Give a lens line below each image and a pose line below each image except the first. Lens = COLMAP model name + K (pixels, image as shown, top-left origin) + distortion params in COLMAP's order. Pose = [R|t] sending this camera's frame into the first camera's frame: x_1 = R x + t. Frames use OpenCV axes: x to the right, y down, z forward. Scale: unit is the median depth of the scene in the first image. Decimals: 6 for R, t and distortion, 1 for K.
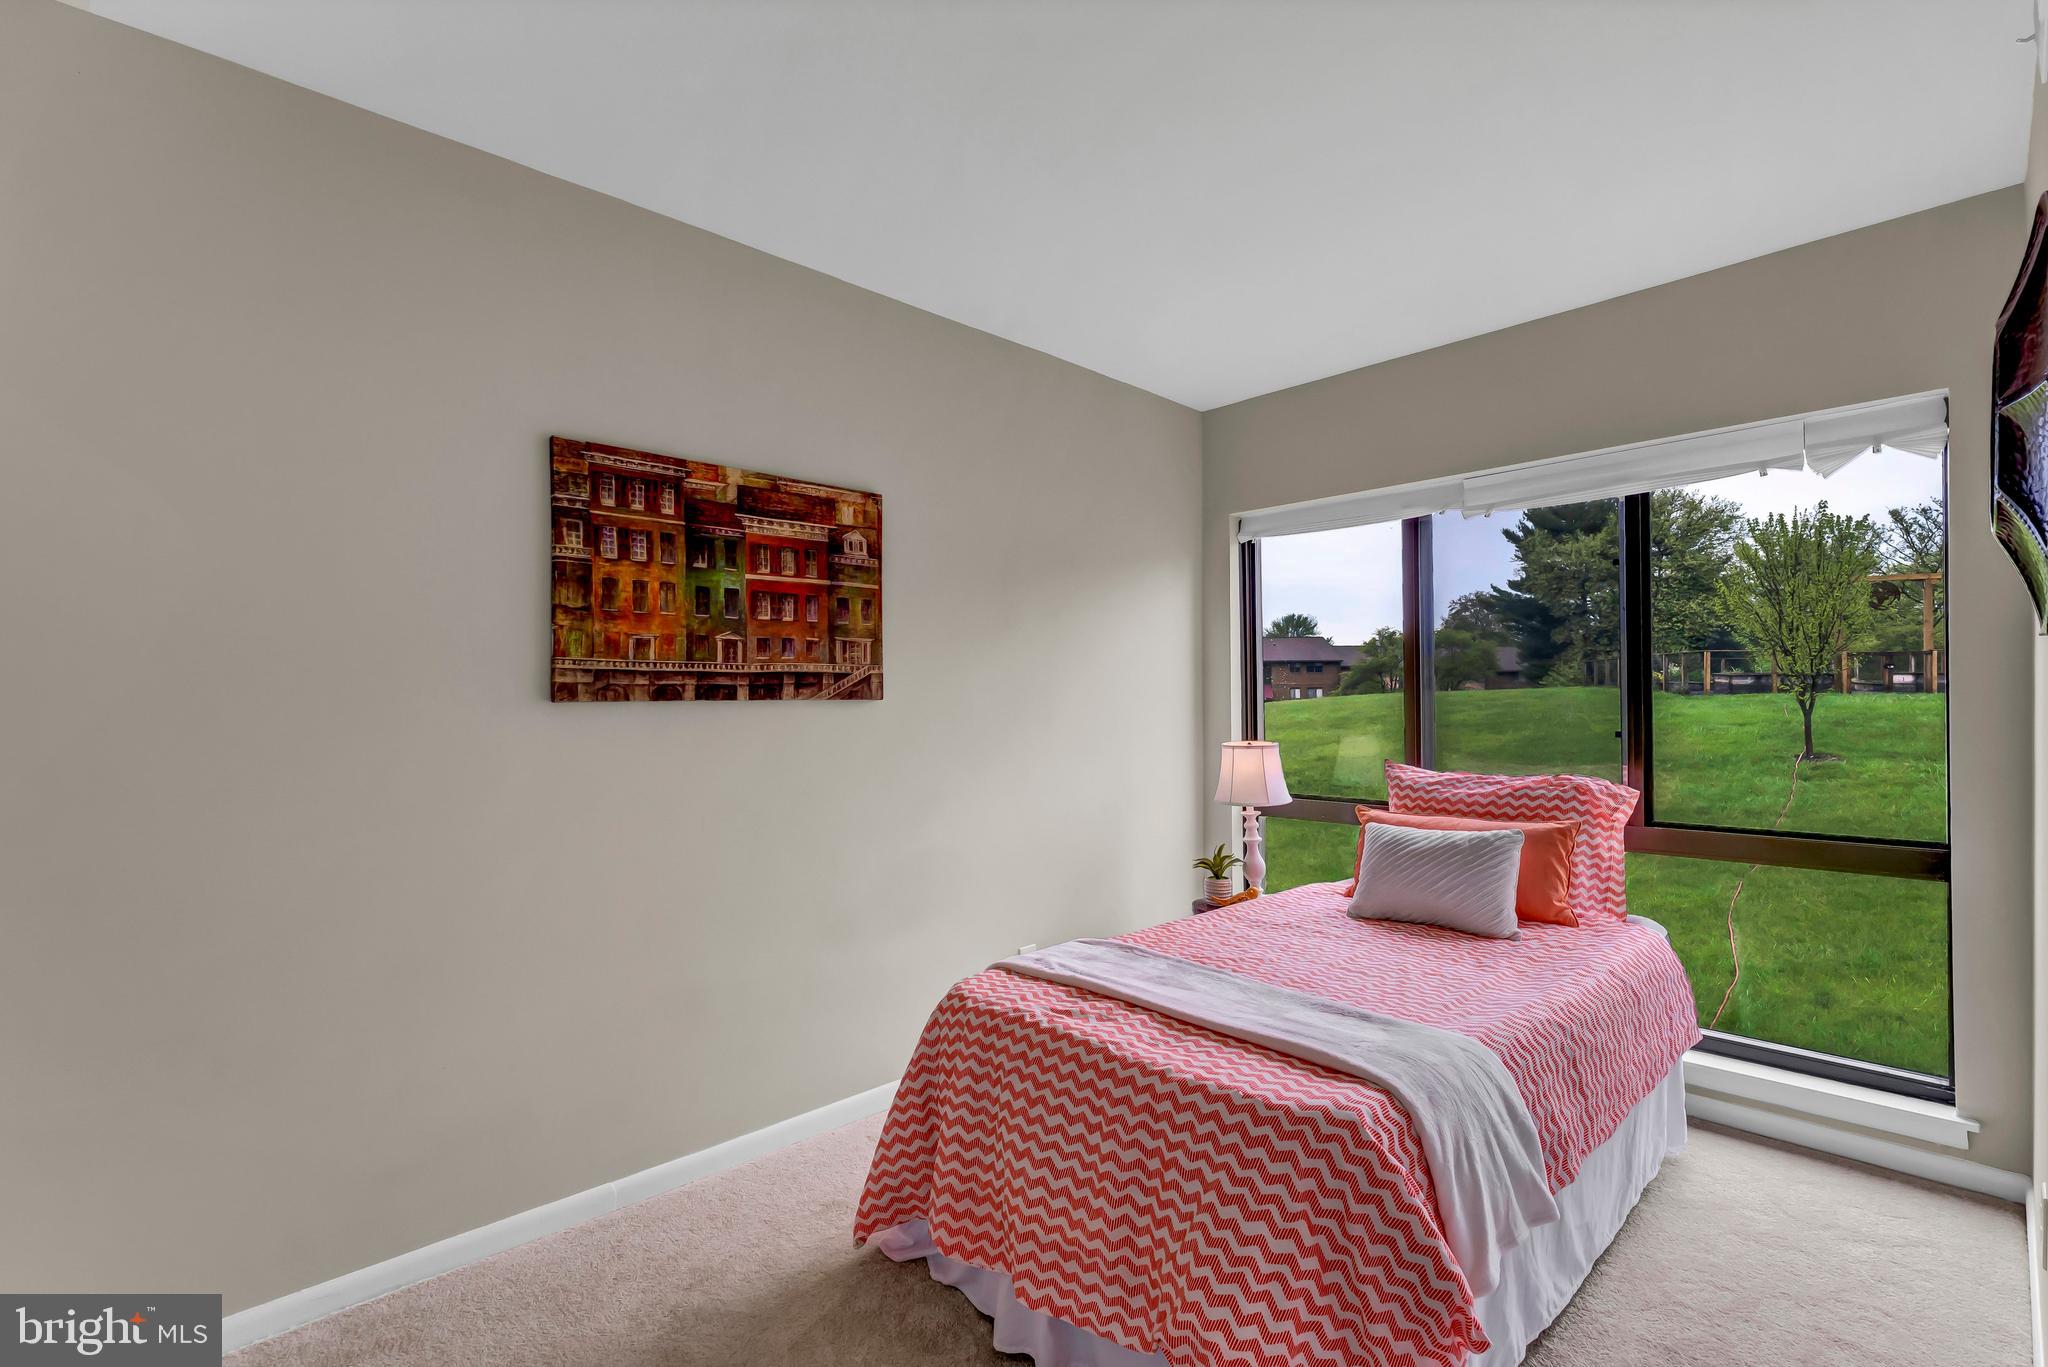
lens RADIAL K [[930.3, 0, 1023.9], [0, 930.3, 693.9], [0, 0, 1]] dist [-0.002914, 0.000023]
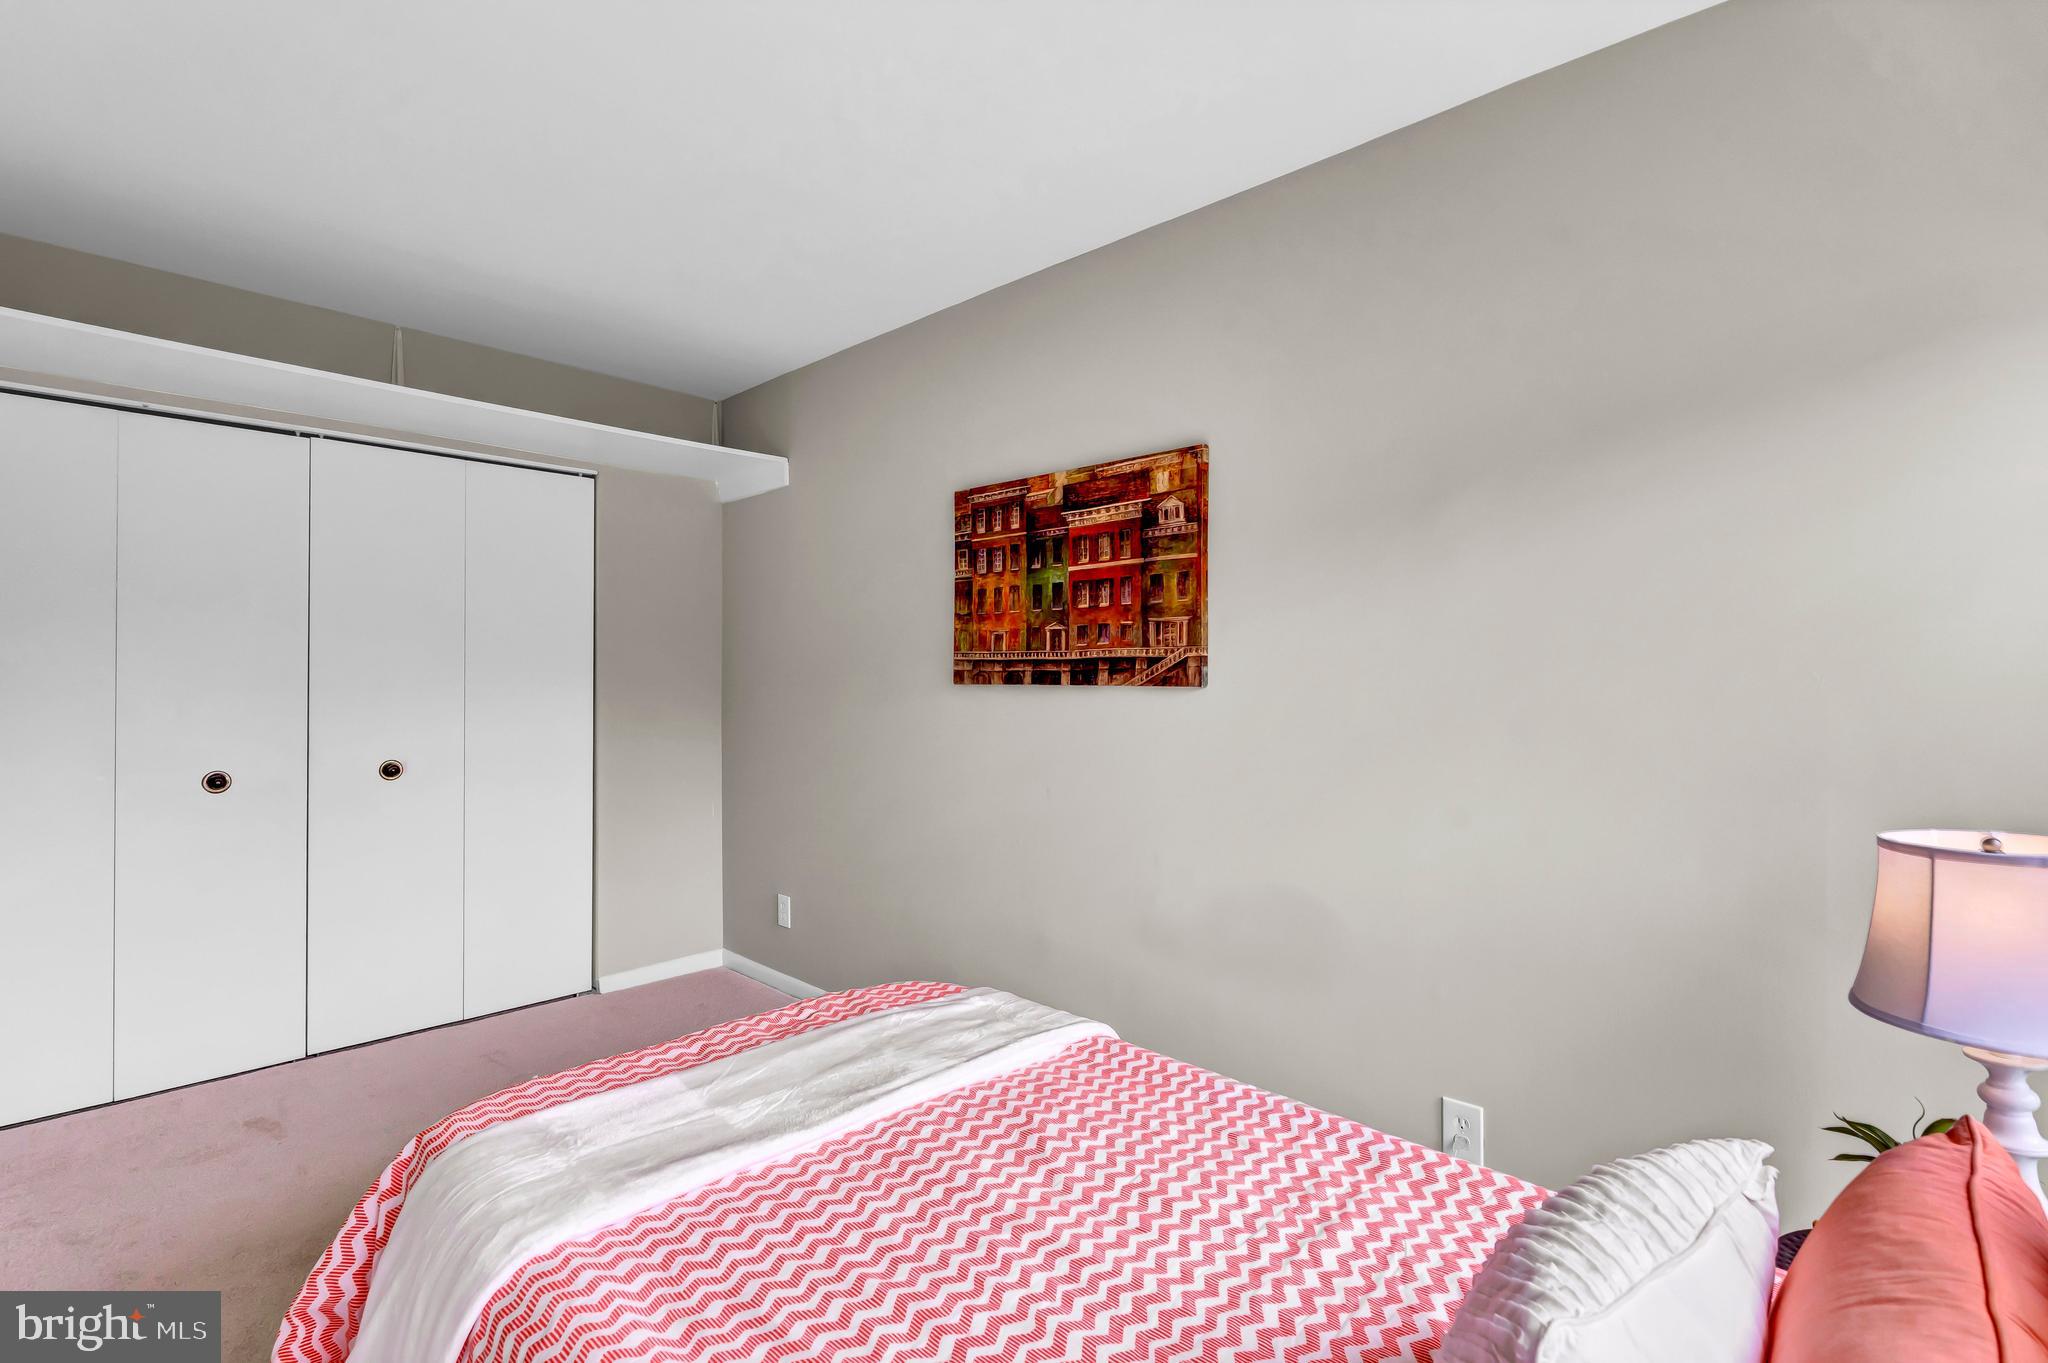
lens RADIAL K [[930.3, 0, 1023.4], [0, 930.3, 675.1], [0, 0, 1]] dist [-0.002914, 0.000023]
pose [[0.054202, 0.007054, -0.998505, 0.755295], [0.001754, 0.999973, 0.007159, -0.012313], [0.998528, -0.002139, 0.054189, 0.877257]]
